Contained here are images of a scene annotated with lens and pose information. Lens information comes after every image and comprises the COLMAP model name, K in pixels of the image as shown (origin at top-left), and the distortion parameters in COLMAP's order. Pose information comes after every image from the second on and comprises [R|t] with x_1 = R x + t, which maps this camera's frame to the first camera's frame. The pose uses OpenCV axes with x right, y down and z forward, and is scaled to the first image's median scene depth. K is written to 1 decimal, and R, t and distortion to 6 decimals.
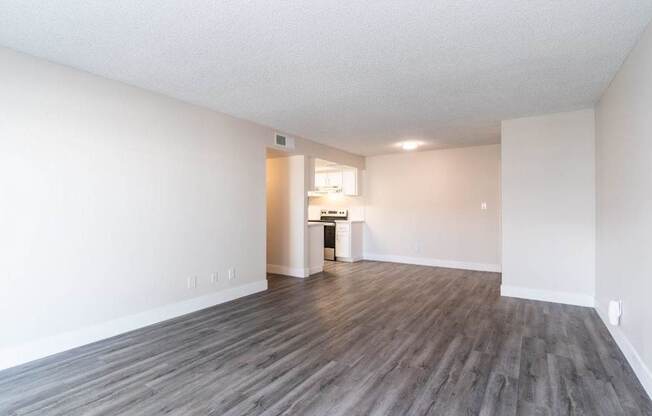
lens RADIAL K [[322.3, 0, 319.8], [0, 322.3, 205.5], [0, 0, 1]] dist [0.001217, 0.000128]
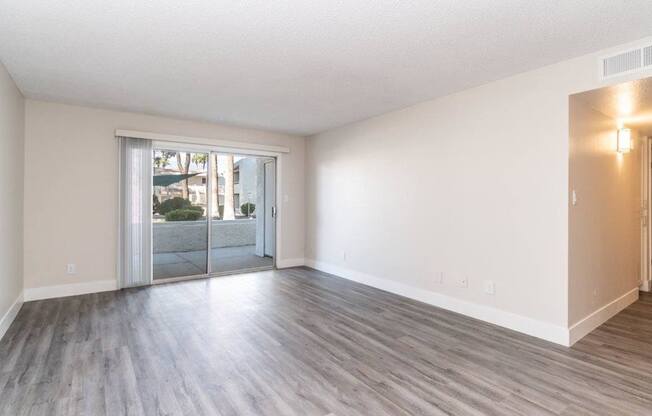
lens RADIAL K [[322.3, 0, 319.8], [0, 322.3, 205.5], [0, 0, 1]] dist [0.001217, 0.000128]
pose [[-0.367452, 0.006840, -0.930017, 0.911126], [0.002794, 0.999977, 0.006250, 0.012534], [0.930038, -0.000301, -0.367462, 1.401496]]
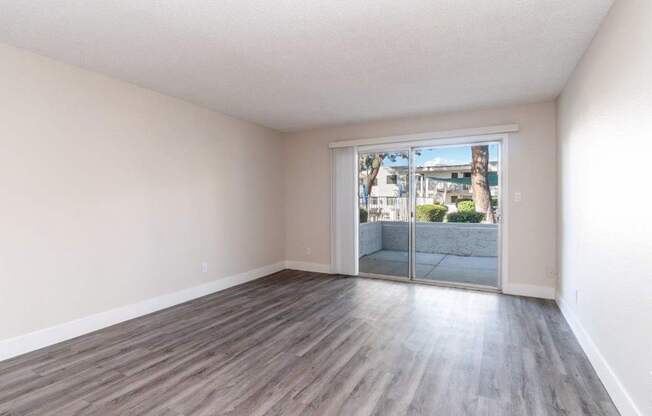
lens RADIAL K [[334.3, 0, 315.6], [0, 334.3, 200.0], [0, 0, 1]] dist [0.000632, 0.000057]
pose [[-0.996583, -0.002486, -0.082562, 0.073019], [-0.001617, 0.999943, -0.010584, 0.013037], [0.082583, -0.010414, -0.996530, 1.883555]]
